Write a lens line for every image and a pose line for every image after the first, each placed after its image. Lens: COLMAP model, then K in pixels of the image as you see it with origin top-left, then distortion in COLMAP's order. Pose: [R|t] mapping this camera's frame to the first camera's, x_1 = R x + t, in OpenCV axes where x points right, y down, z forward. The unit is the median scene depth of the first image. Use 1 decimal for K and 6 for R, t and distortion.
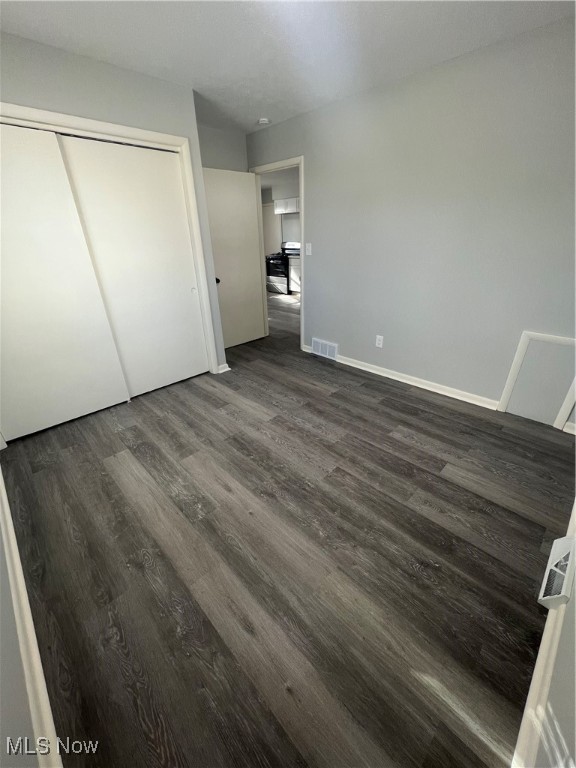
lens RADIAL K [[305.9, 0, 288.1], [0, 305.9, 385.1], [0, 0, 1]] dist [-0.003127, -0.000600]
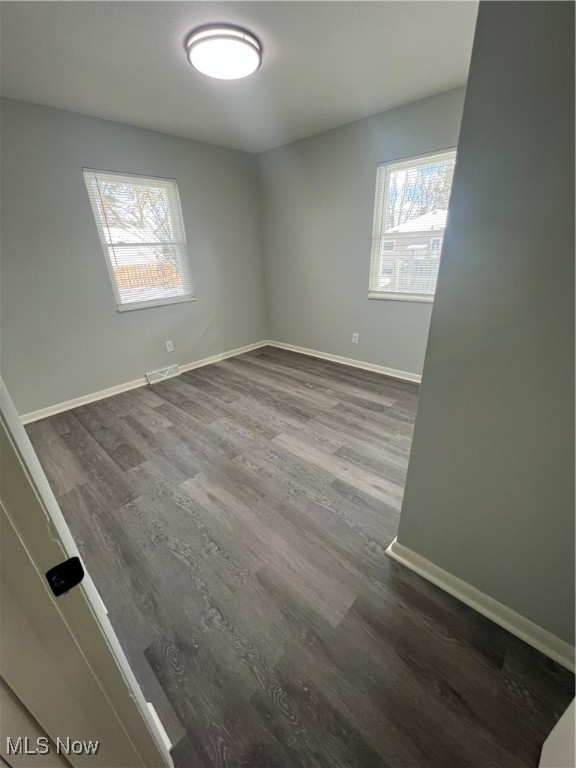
lens RADIAL K [[305.9, 0, 288.3], [0, 305.9, 387.1], [0, 0, 1]] dist [-0.003127, -0.000600]
pose [[-0.997505, 0.069603, -0.011820, -0.106947], [0.034898, 0.631657, 0.774462, -0.873872], [0.061371, 0.772117, -0.632509, 1.795949]]
